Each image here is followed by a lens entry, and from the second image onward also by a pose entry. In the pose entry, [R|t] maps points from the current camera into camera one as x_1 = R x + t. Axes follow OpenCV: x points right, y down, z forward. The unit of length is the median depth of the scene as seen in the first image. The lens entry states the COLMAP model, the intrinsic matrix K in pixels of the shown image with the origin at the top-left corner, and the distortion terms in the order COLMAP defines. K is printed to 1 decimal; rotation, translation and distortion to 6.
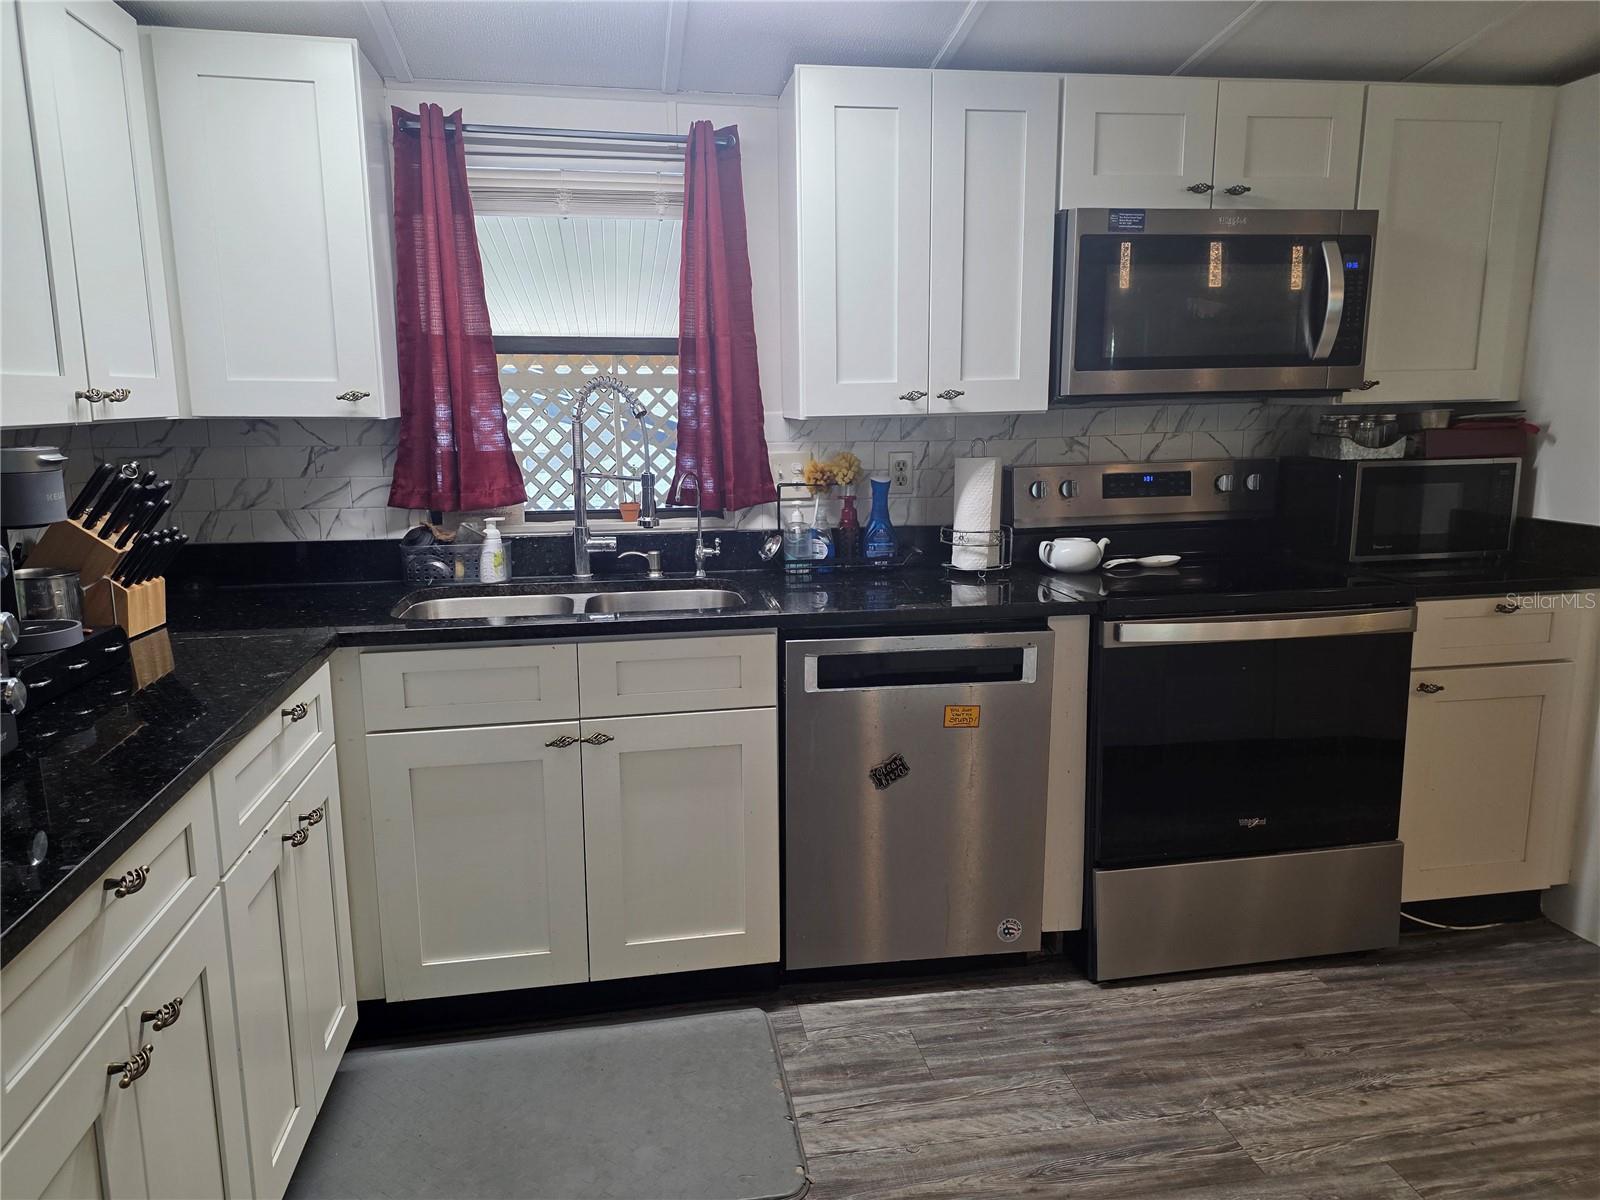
lens RADIAL K [[1064.2, 0, 800.0], [0, 1064.2, 600.0], [0, 0, 1]] dist [0.076363, -0.049048]
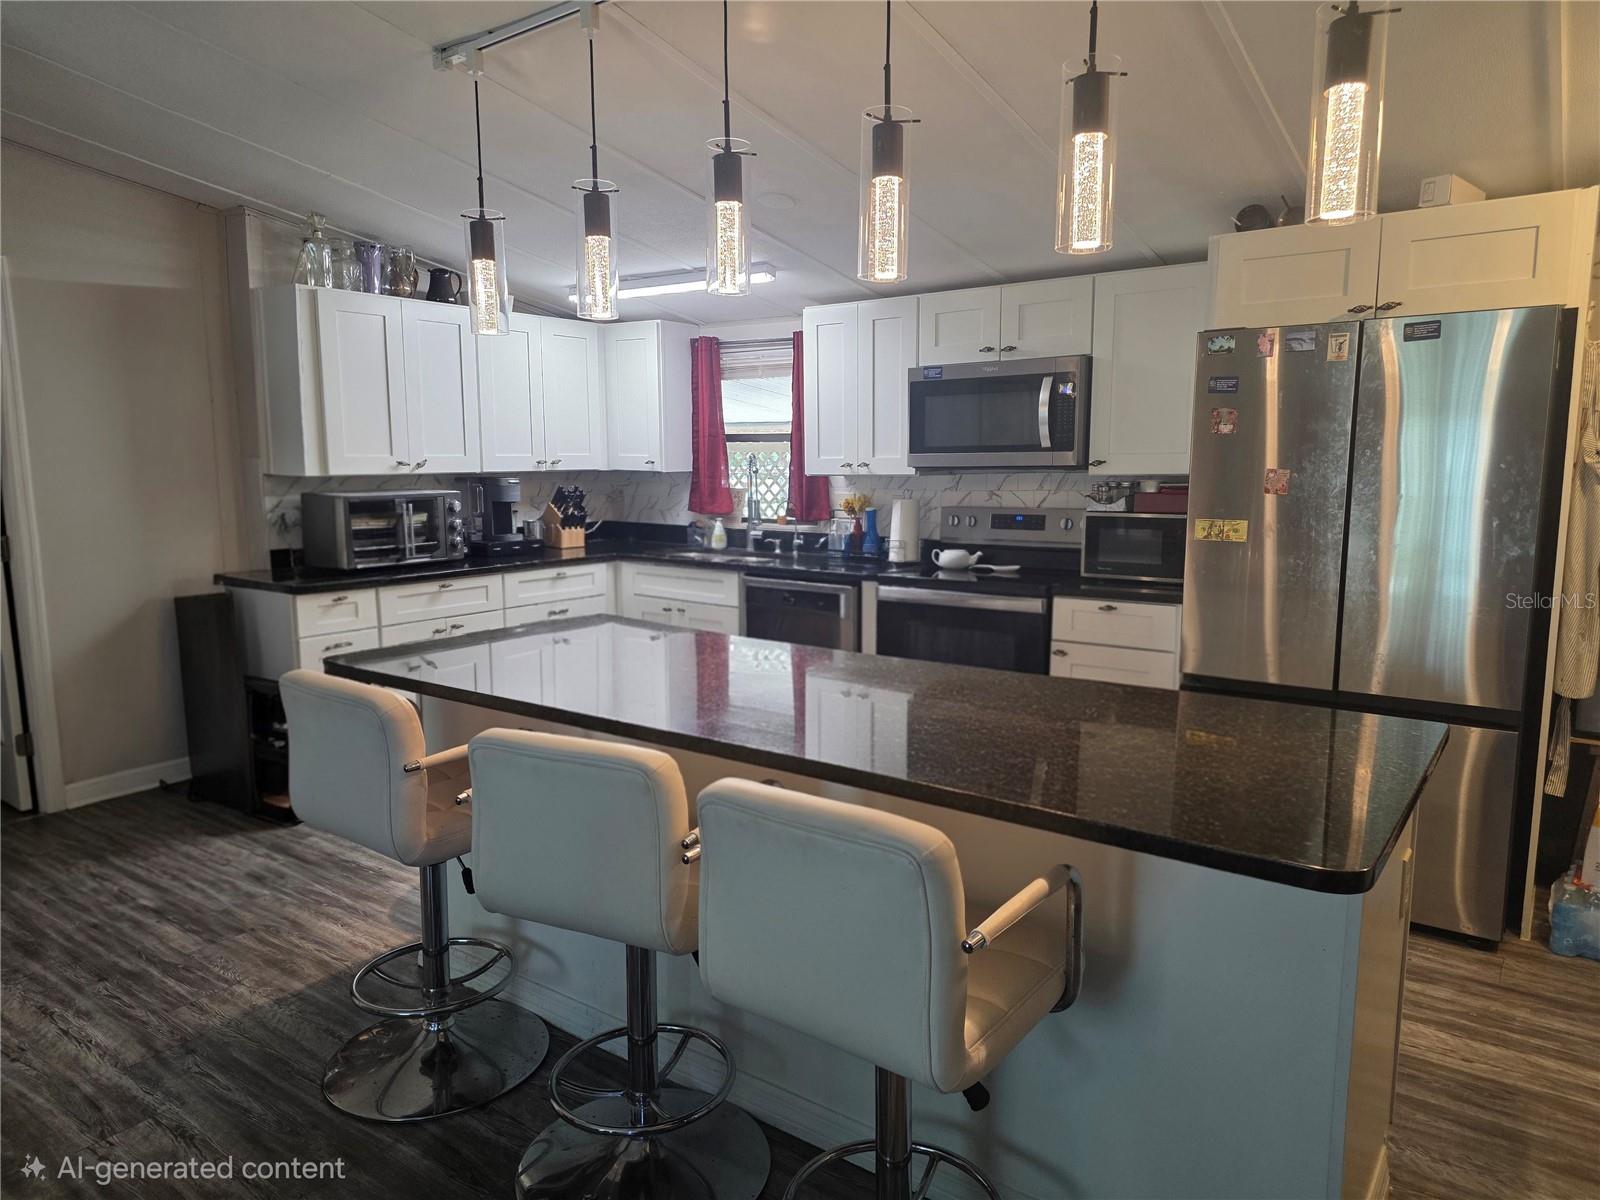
lens RADIAL K [[1055.8, 0, 821.1], [0, 1055.8, 599.1], [0, 0, 1]] dist [0.081074, -0.057799]
pose [[0.701531, 0.104932, -0.704872, 1.352679], [-0.136067, 0.990626, 0.012049, 0.029870], [0.699529, 0.087457, 0.709232, -0.339151]]
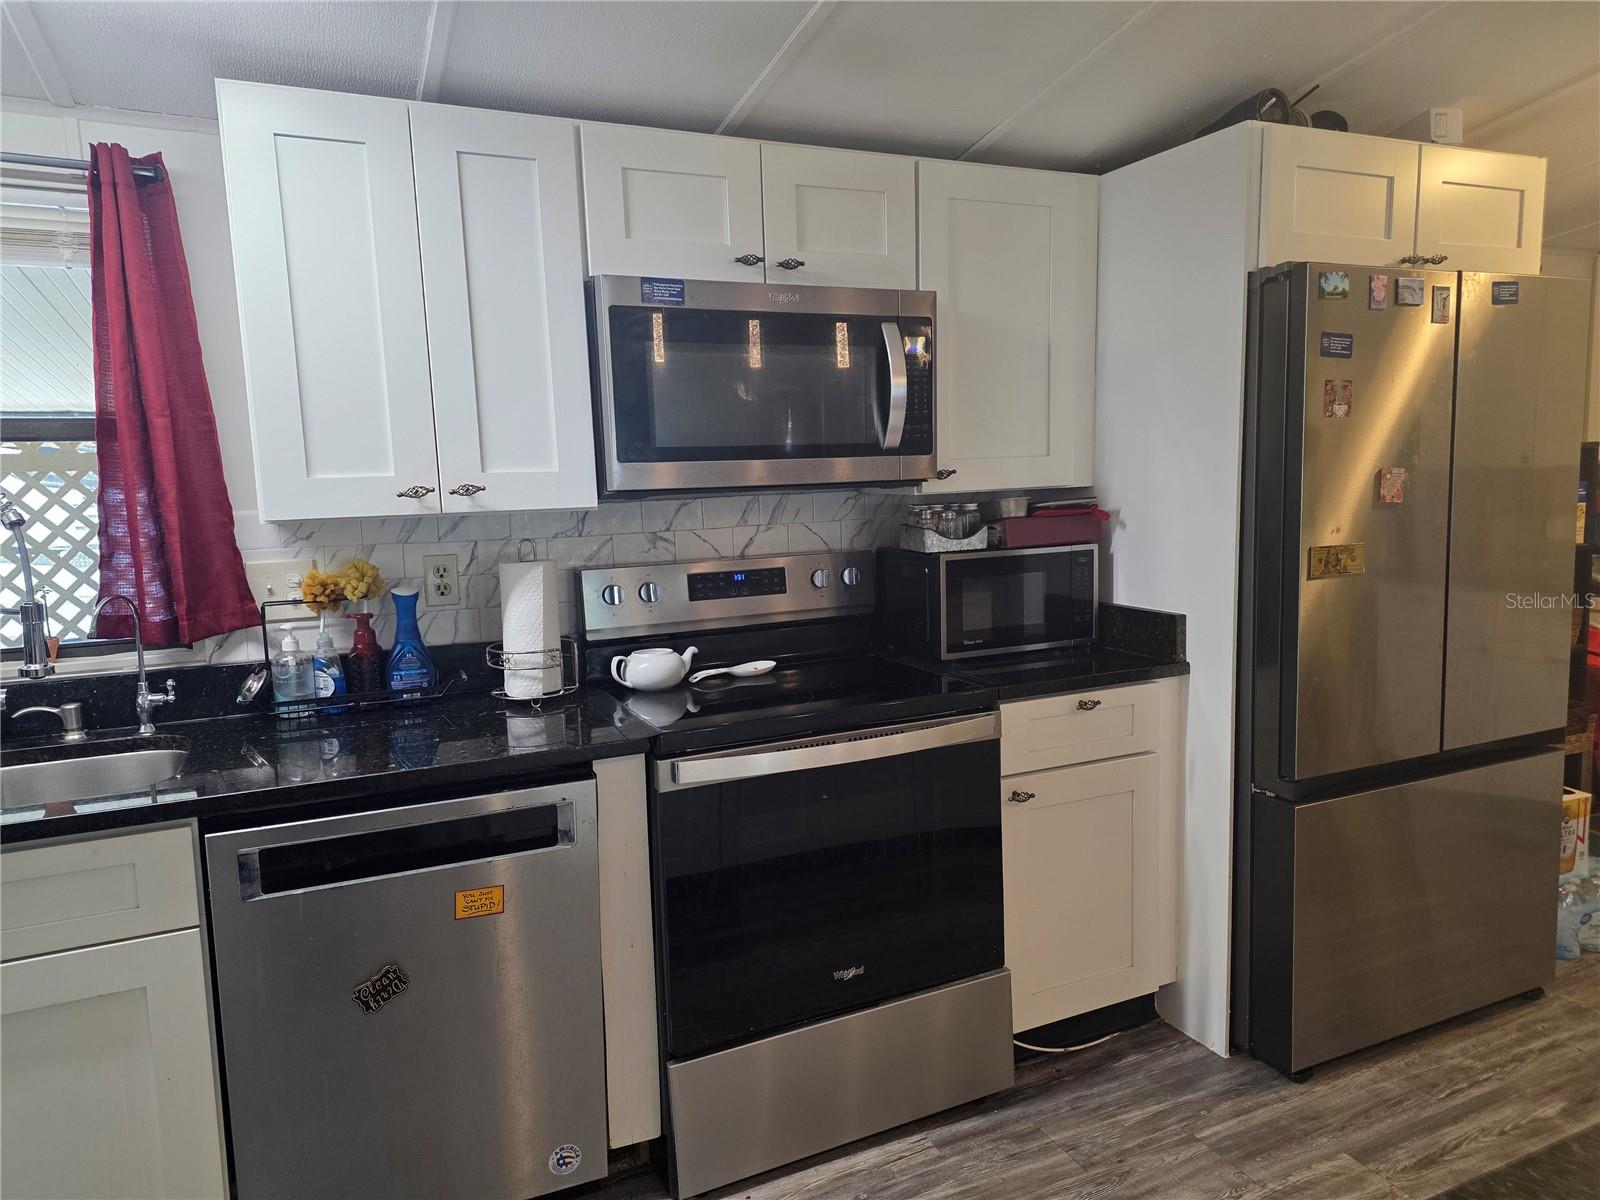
lens RADIAL K [[1055.8, 0, 821.1], [0, 1055.8, 599.1], [0, 0, 1]] dist [0.081074, -0.057799]
pose [[0.965605, -0.046099, 0.255895, 0.179541], [0.062628, 0.996418, -0.056819, -0.043895], [-0.252359, 0.070891, 0.965033, 0.146094]]
